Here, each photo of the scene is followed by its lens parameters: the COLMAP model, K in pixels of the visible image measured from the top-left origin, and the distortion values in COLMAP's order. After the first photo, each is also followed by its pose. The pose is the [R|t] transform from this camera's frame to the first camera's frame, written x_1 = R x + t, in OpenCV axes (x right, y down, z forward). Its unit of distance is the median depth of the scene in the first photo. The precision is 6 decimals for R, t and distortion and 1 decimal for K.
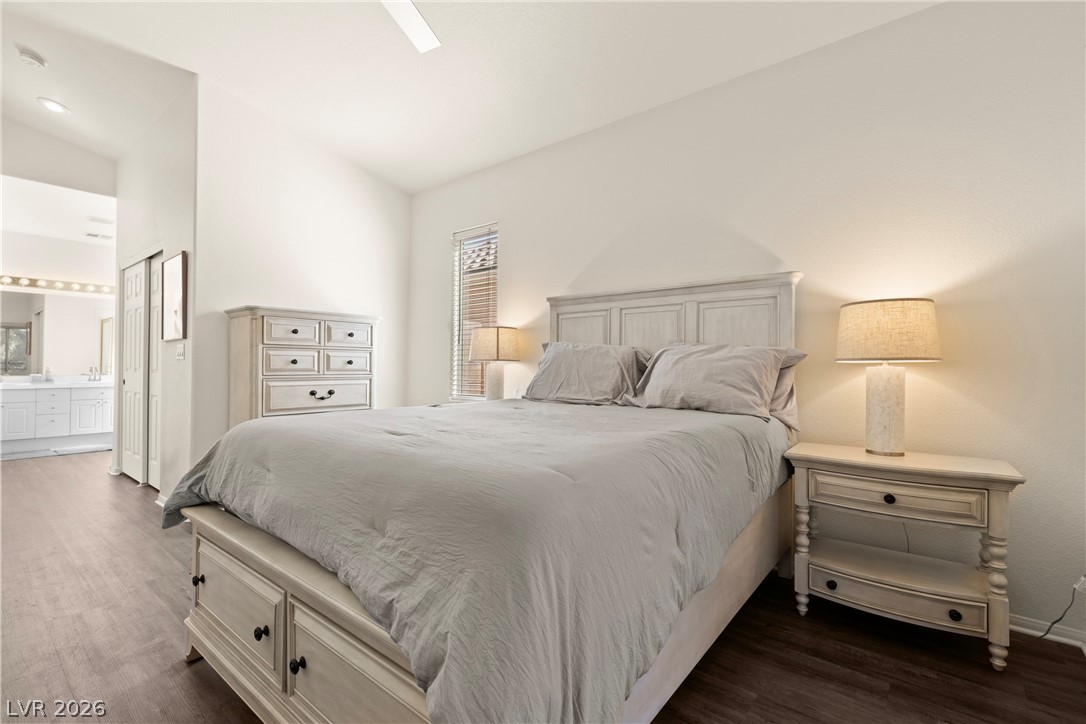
lens RADIAL K [[492.1, 0, 548.9], [0, 492.1, 356.5], [0, 0, 1]] dist [0.012044, -0.000382]
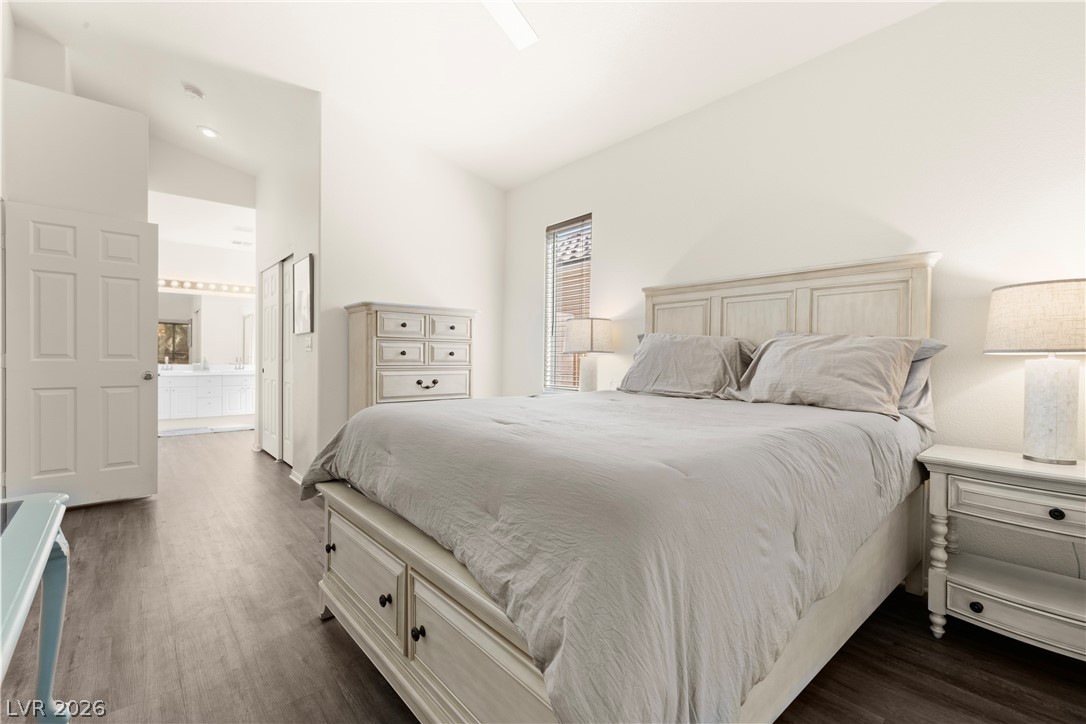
lens RADIAL K [[492.1, 0, 546.4], [0, 492.1, 356.6], [0, 0, 1]] dist [0.012044, -0.000382]
pose [[0.983615, 0.002413, -0.180264, -0.015341], [0.000691, 0.999853, 0.017152, -0.000042], [0.180279, -0.016996, 0.983469, -0.000791]]
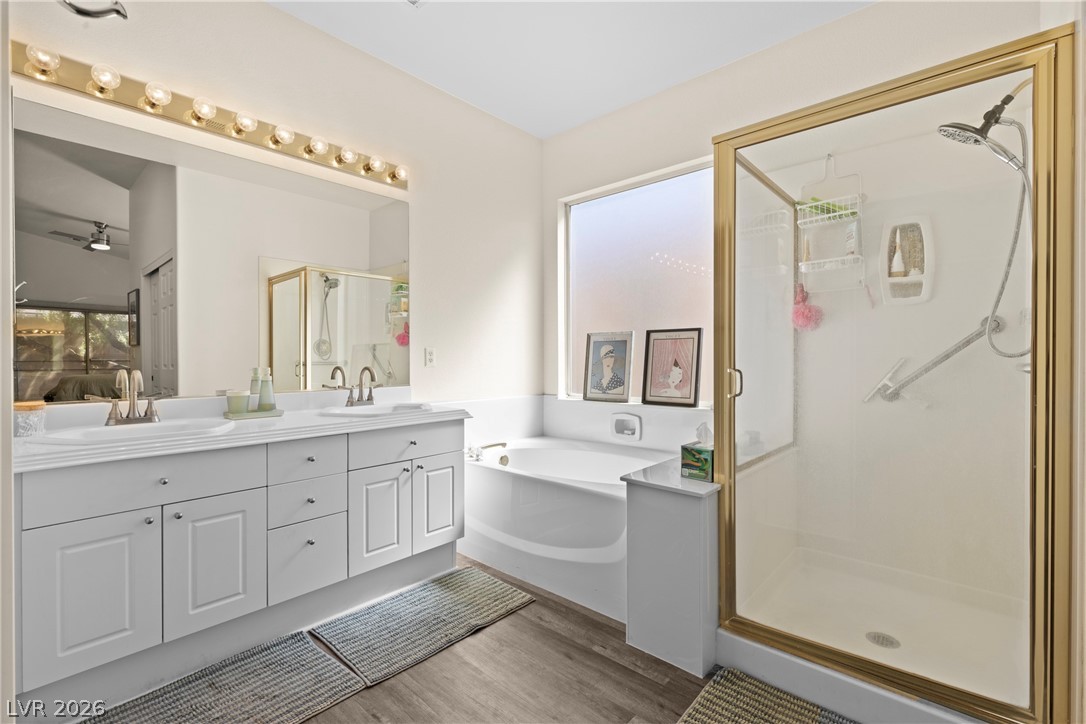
lens RADIAL K [[492.1, 0, 552.9], [0, 492.1, 357.3], [0, 0, 1]] dist [0.012044, -0.000382]
pose [[0.998460, -0.012701, -0.054003, -1.860409], [0.013620, 0.999768, 0.016686, 0.024066], [0.053779, -0.017395, 0.998401, 1.580368]]
